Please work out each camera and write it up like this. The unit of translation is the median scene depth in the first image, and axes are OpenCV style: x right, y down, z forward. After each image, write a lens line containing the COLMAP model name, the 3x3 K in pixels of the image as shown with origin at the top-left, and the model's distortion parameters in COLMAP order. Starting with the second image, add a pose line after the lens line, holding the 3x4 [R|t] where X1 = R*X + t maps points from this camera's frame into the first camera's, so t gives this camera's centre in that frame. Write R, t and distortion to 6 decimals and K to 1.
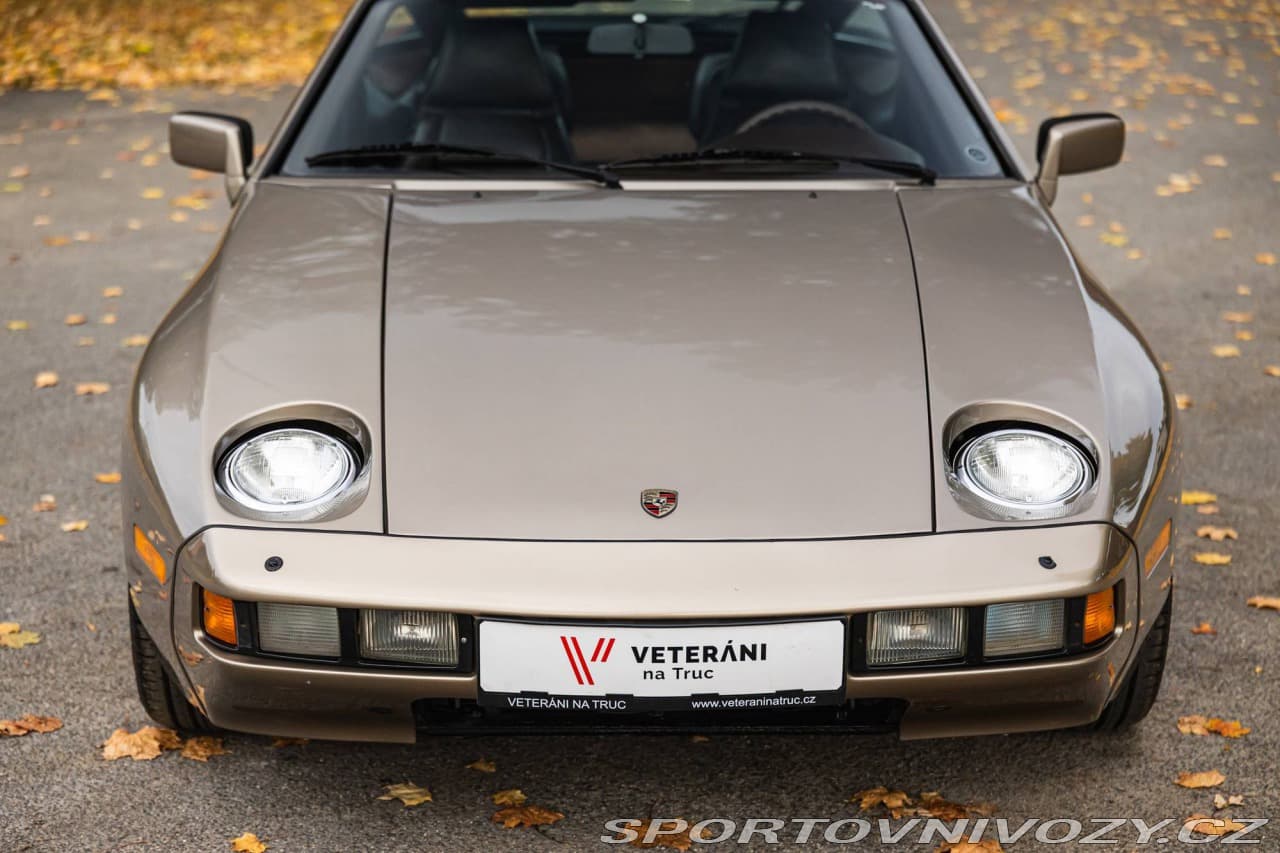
lens RADIAL K [[2678.2, 0, 638.5], [0, 2678.2, 456.9], [0, 0, 1]] dist [0.186450, -2.525082]
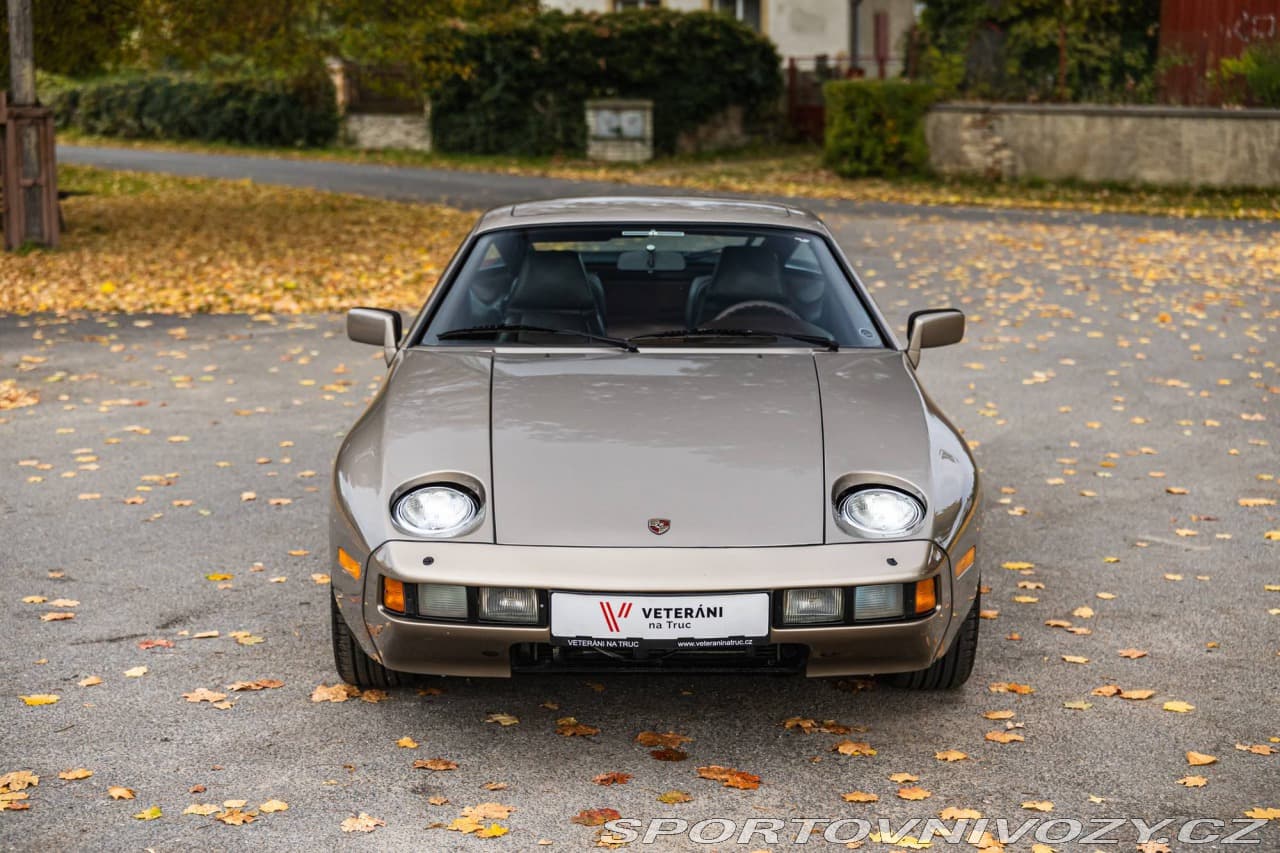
lens RADIAL K [[1996.0, 0, 608.3], [0, 1996.0, 424.9], [0, 0, 1]] dist [-0.015757, -0.166628]
pose [[0.999736, 0.002783, -0.022809, 0.003527], [-0.004627, 0.996689, -0.081180, 0.045948], [0.022507, 0.081264, 0.996438, -0.199770]]
